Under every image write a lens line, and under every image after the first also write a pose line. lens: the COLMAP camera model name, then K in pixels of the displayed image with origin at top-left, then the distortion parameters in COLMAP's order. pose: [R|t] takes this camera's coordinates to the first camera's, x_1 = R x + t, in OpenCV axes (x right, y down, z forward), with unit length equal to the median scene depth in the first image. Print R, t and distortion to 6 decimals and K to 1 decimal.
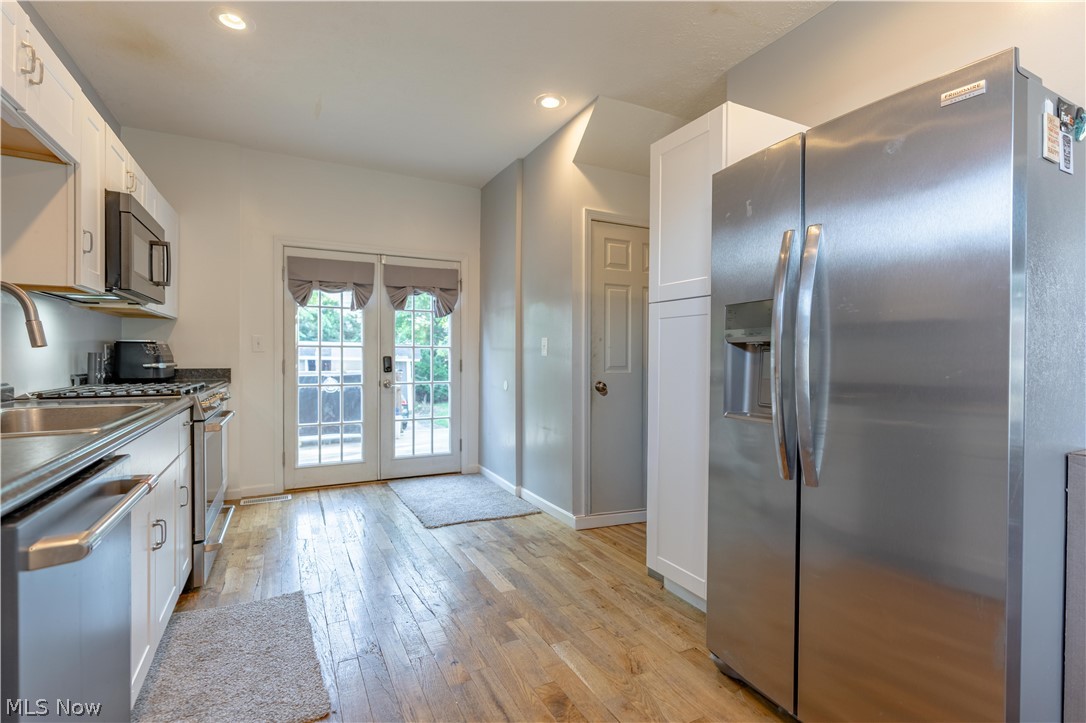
lens RADIAL K [[506.6, 0, 543.0], [0, 506.6, 361.5], [0, 0, 1]] dist [-0.001953, 0.000585]
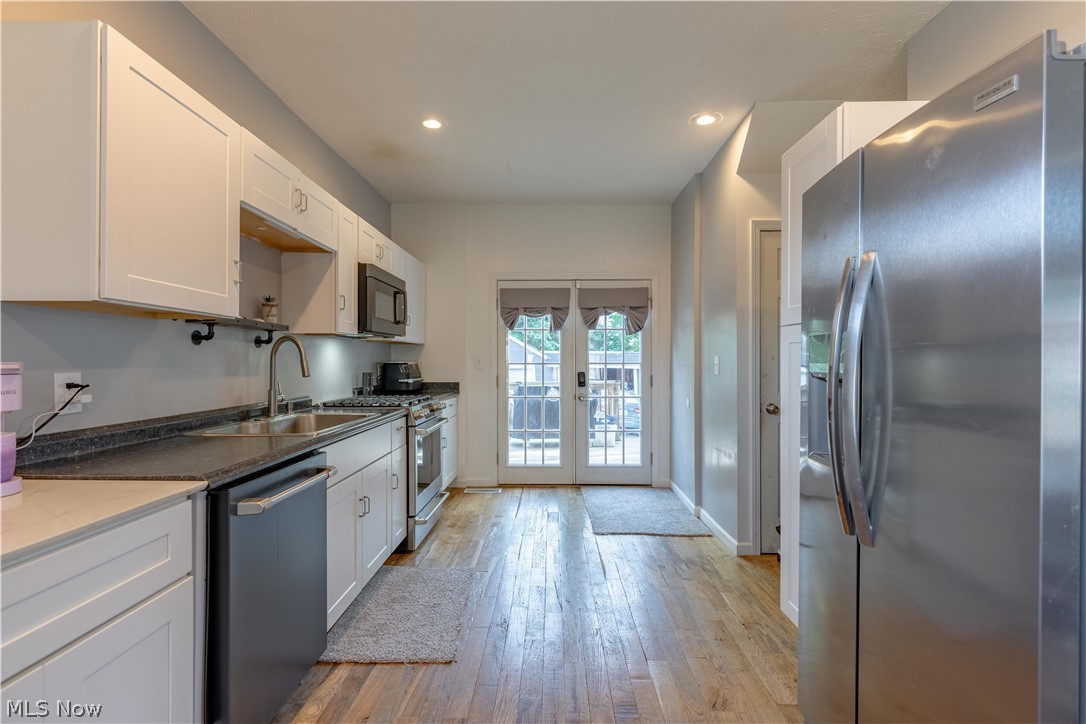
lens RADIAL K [[514.9, 0, 543.0], [0, 514.9, 362.1], [0, 0, 1]] dist [-0.001936, 0.000122]
pose [[0.881081, -0.004664, -0.472942, 0.164735], [0.000377, 0.999958, -0.009160, -0.024284], [0.472965, 0.007892, 0.881046, -0.023830]]
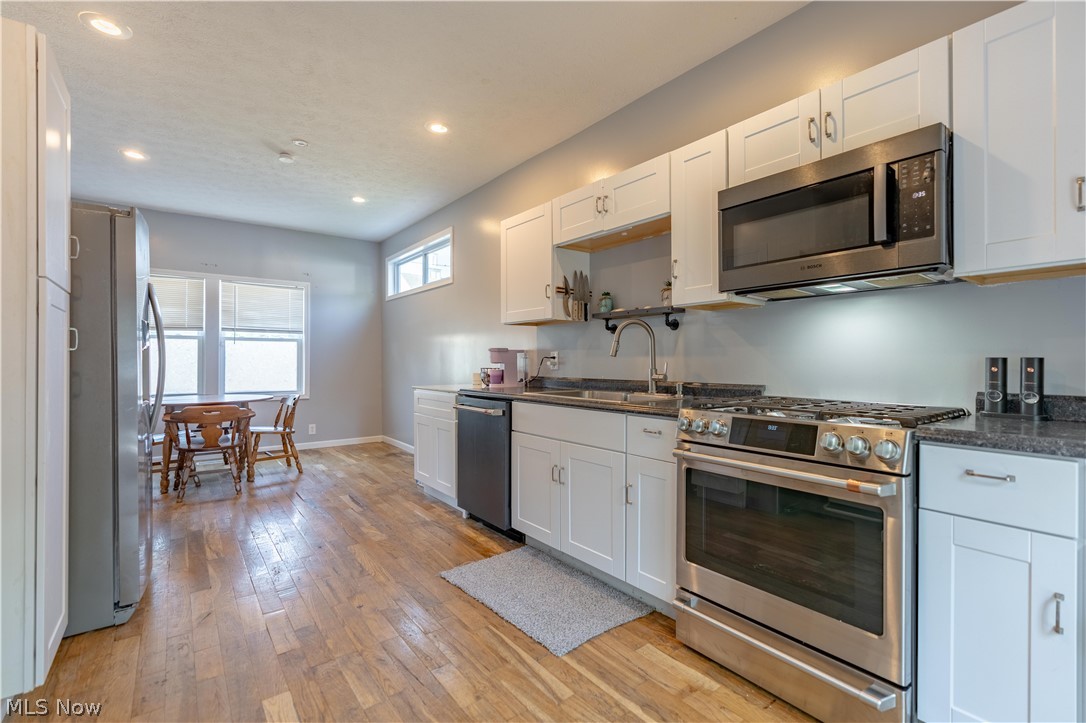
lens RADIAL K [[489.5, 0, 542.7], [0, 489.5, 359.3], [0, 0, 1]] dist [-0.002443, 0.000916]
pose [[-0.985279, -0.007732, -0.170779, -0.191402], [-0.008438, 0.999959, 0.003411, -0.009056], [0.170746, 0.004802, -0.985303, 1.059290]]
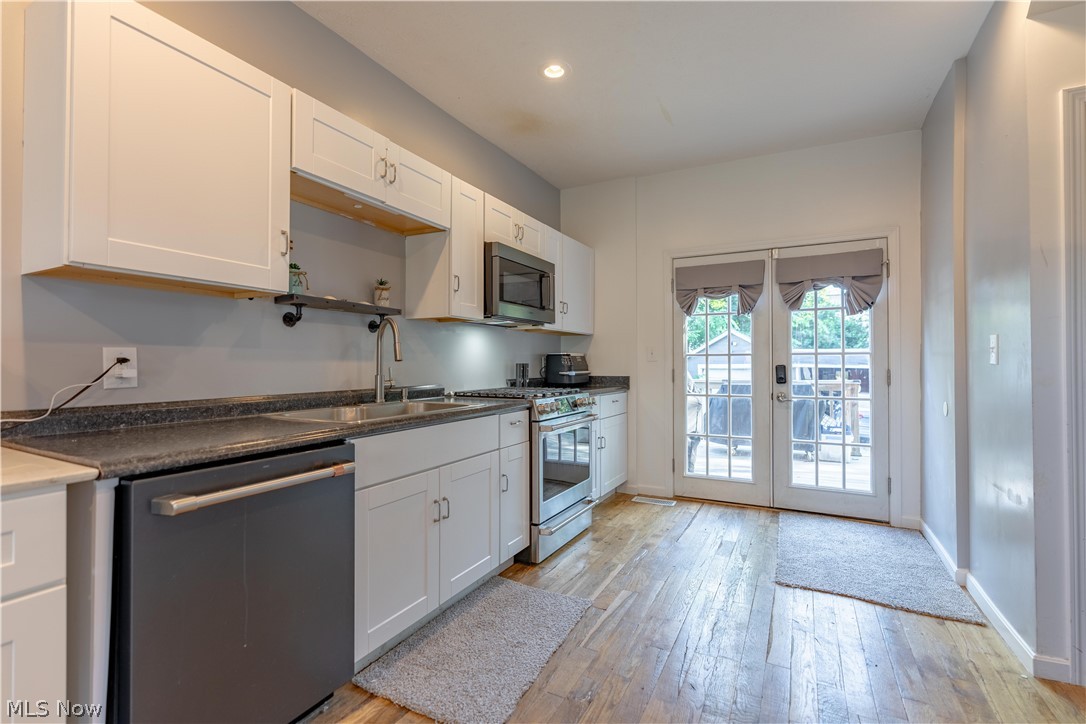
lens RADIAL K [[489.5, 0, 542.7], [0, 489.5, 359.8], [0, 0, 1]] dist [-0.002443, 0.000916]
pose [[0.571805, -0.011386, -0.820311, 0.160966], [-0.004051, 0.999852, -0.016702, -0.004239], [0.820380, 0.012873, 0.571674, 0.217505]]
